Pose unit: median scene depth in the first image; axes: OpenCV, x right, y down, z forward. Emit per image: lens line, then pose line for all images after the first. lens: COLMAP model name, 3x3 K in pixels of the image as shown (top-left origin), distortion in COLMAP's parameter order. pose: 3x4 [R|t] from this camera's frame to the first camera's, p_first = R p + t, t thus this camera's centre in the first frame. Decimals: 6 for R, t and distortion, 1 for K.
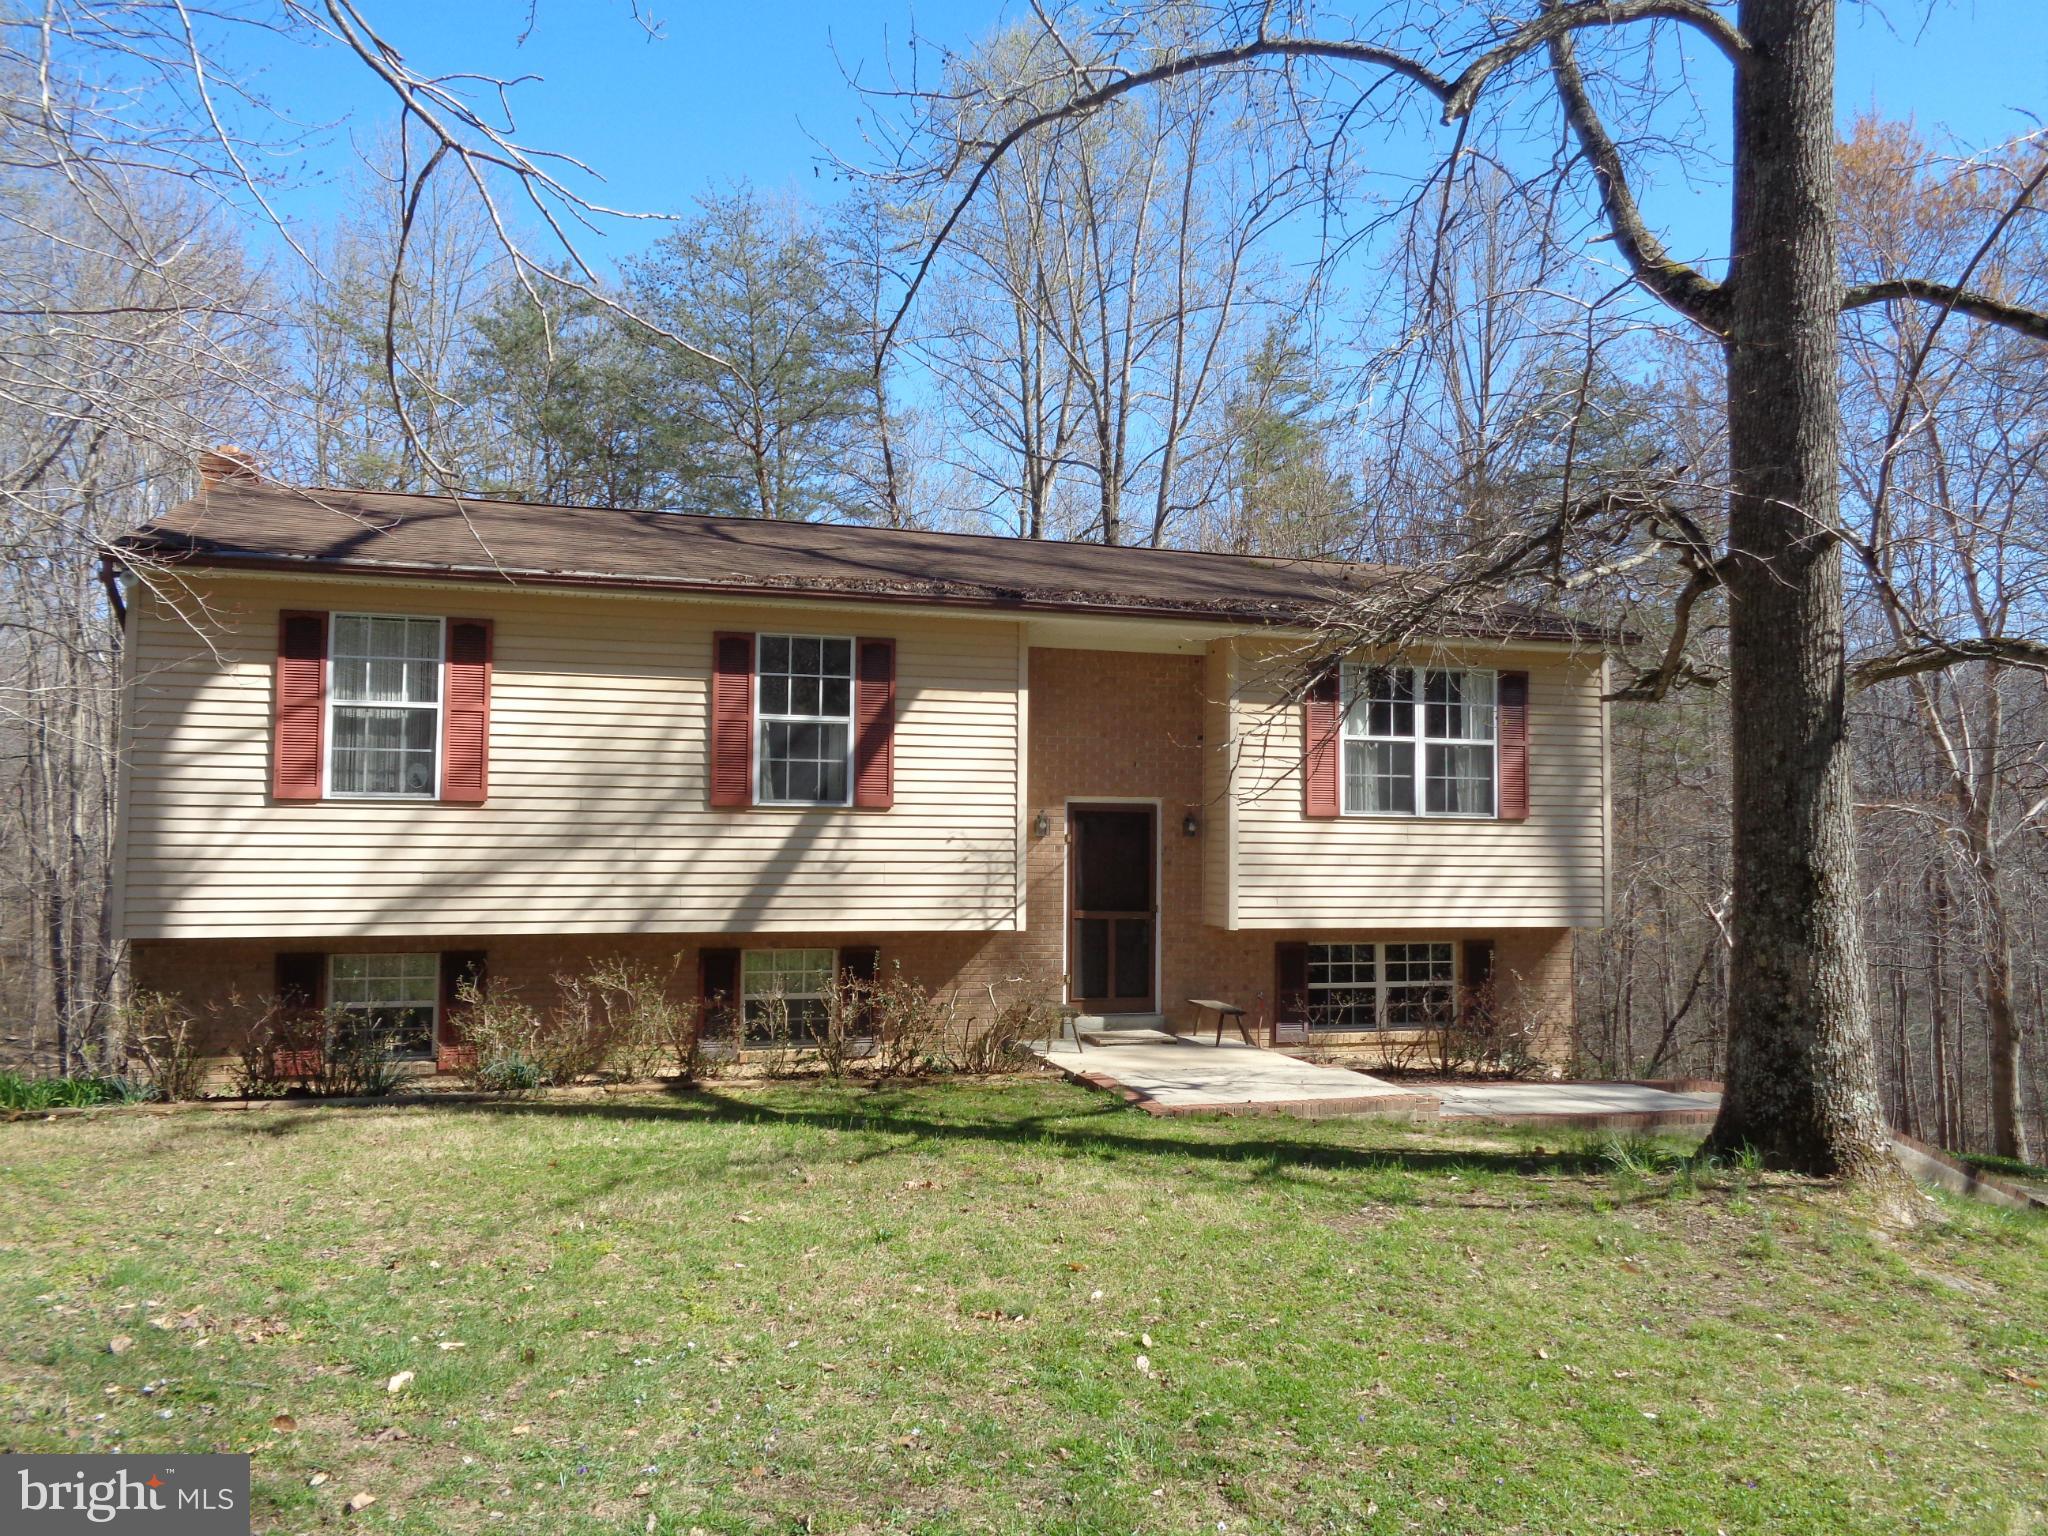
lens RADIAL K [[1548.2, 0, 1030.3], [0, 1548.2, 765.4], [0, 0, 1]] dist [-0.012474, 0.006010]
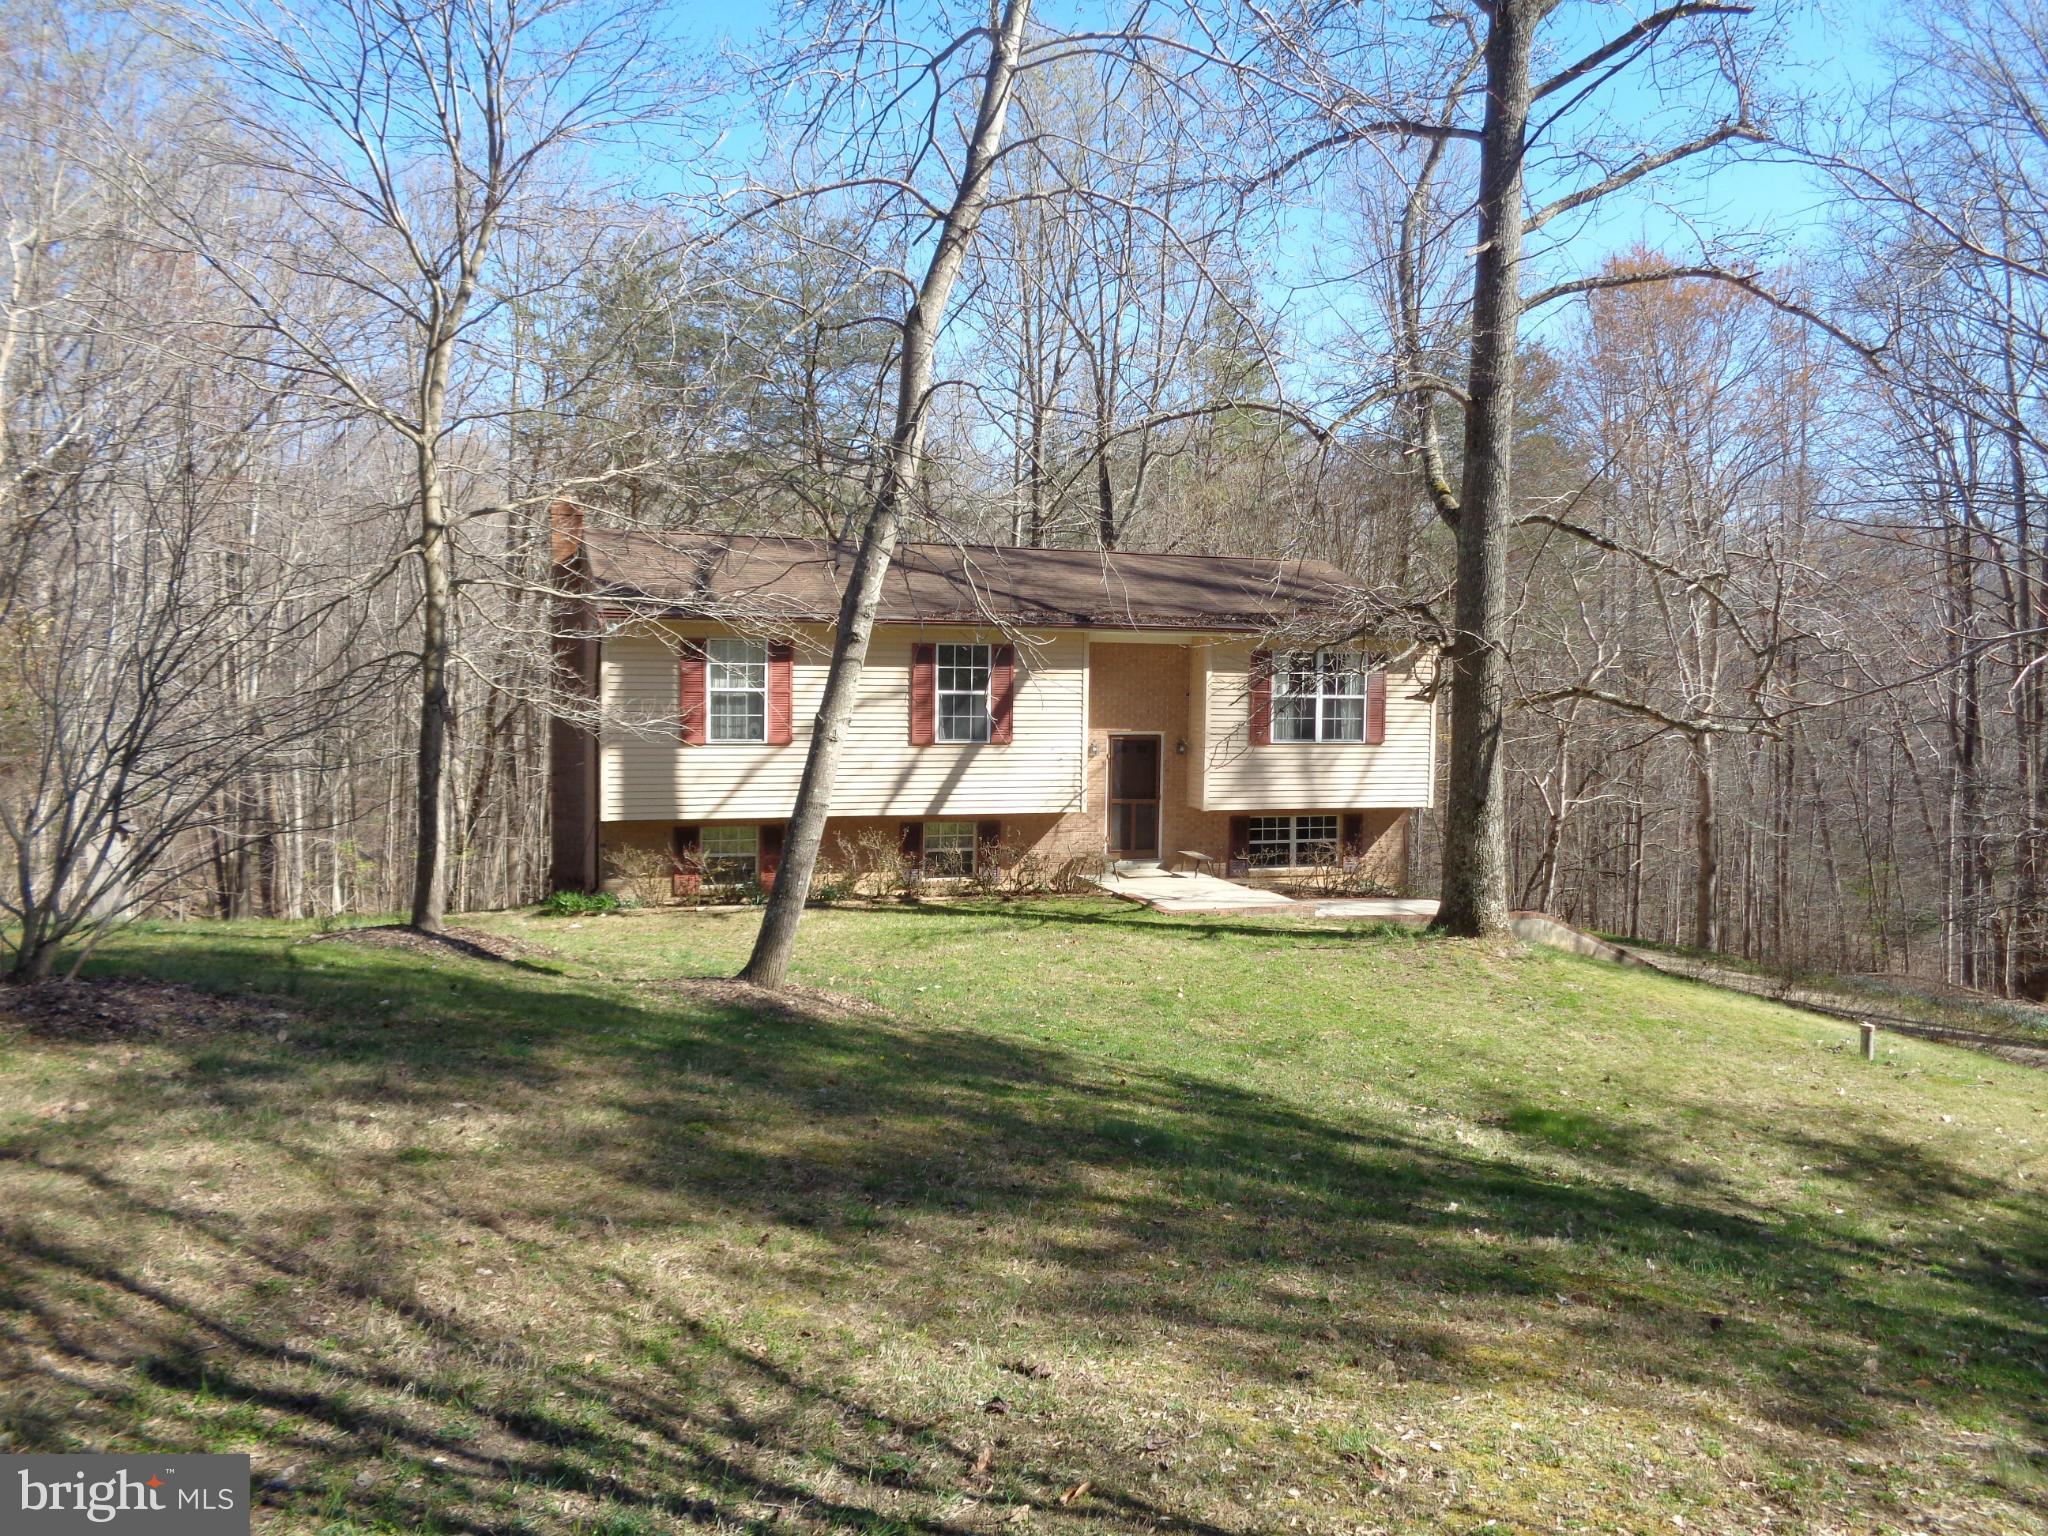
lens RADIAL K [[1548.2, 0, 1019.0], [0, 1548.2, 768.7], [0, 0, 1]] dist [-0.012474, 0.006010]
pose [[0.999741, 0.002283, 0.022646, -0.121037], [-0.004850, 0.993476, 0.113939, -0.141351], [-0.022238, -0.114019, 0.993230, -0.728679]]
